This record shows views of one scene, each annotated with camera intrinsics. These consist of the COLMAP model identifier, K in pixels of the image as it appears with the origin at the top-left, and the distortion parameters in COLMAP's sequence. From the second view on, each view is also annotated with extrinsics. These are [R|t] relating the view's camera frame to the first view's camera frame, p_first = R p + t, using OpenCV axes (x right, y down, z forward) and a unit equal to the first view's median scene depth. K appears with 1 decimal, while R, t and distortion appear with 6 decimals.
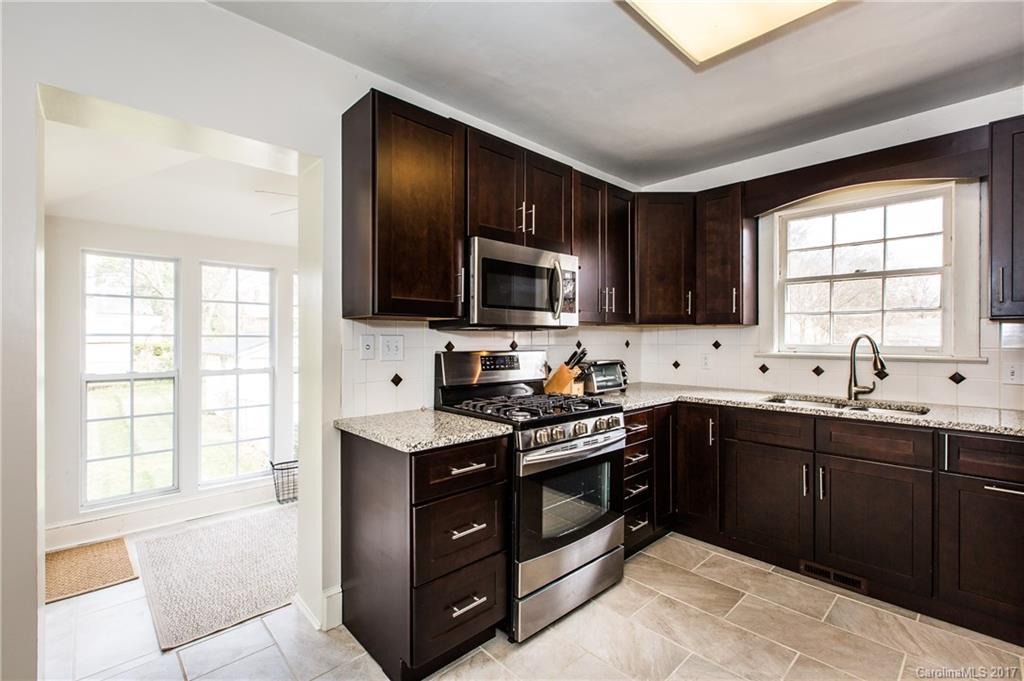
lens RADIAL K [[456.4, 0, 506.2], [0, 456.4, 334.5], [0, 0, 1]] dist [-0.000765, -0.000092]
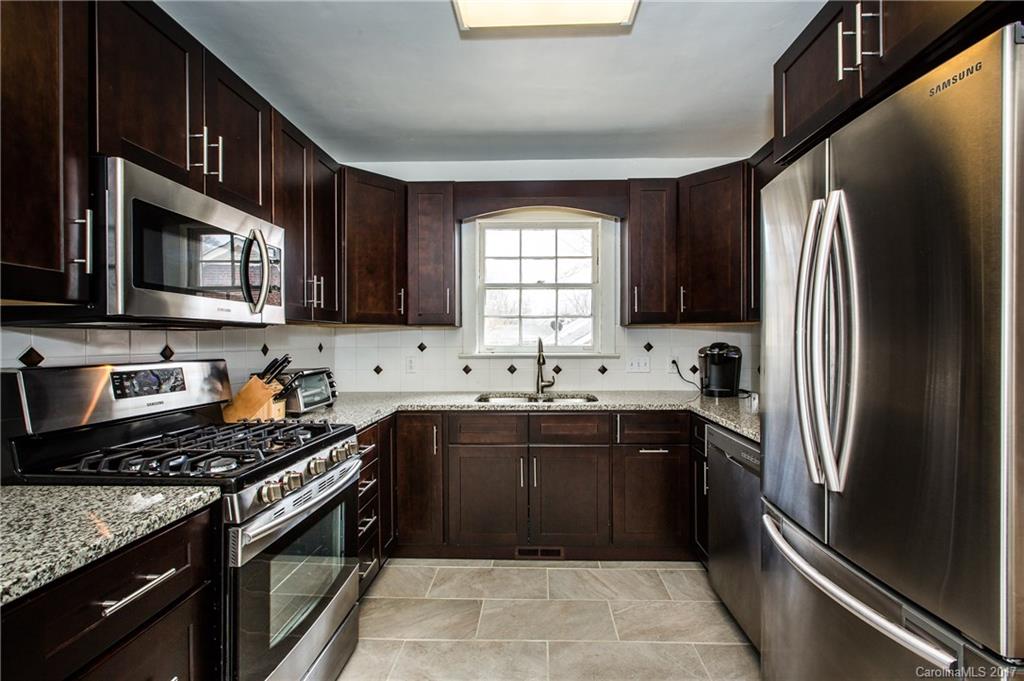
lens RADIAL K [[457.7, 0, 512.0], [0, 457.7, 340.5], [0, 0, 1]] dist [-0.001577, 0.000507]
pose [[0.700663, -0.004890, 0.713476, -0.114232], [-0.000231, 0.999975, 0.007081, 0.002557], [-0.713493, -0.005127, 0.700644, 0.239175]]
